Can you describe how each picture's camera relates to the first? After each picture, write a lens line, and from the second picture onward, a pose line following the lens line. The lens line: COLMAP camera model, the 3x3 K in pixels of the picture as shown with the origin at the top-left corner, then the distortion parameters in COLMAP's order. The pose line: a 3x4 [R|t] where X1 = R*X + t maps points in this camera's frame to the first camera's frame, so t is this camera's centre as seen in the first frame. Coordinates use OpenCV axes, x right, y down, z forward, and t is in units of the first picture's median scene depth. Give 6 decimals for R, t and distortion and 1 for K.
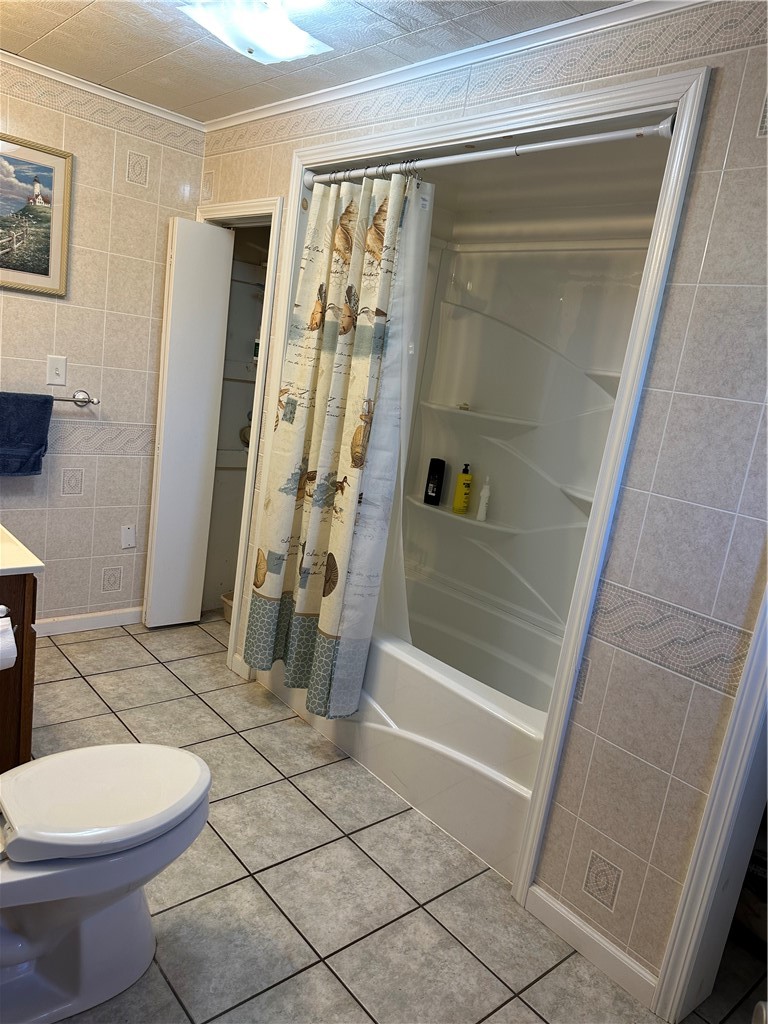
lens RADIAL K [[730.3, 0, 378.5], [0, 730.3, 513.2], [0, 0, 1]] dist [-0.002101, -0.003198]
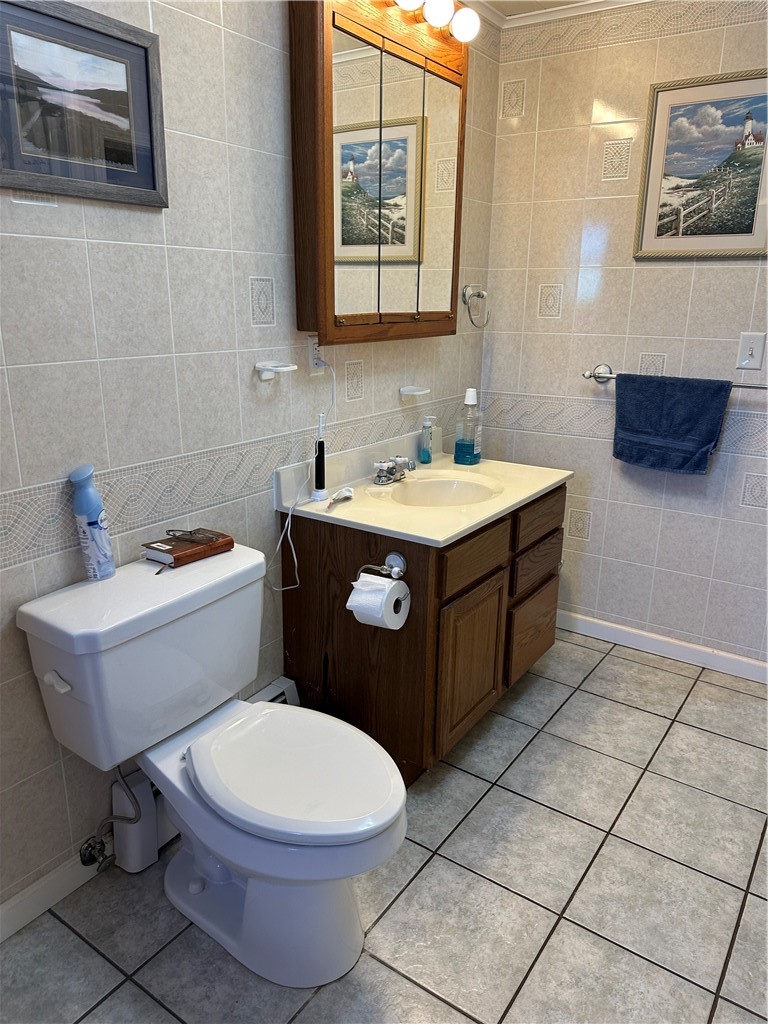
lens RADIAL K [[730.3, 0, 379.8], [0, 730.3, 514.0], [0, 0, 1]] dist [-0.002101, -0.003198]
pose [[0.243567, 0.149762, -0.958252, 0.279646], [-0.182395, 0.977451, 0.106402, -0.031945], [0.952579, 0.148864, 0.265391, 0.450699]]
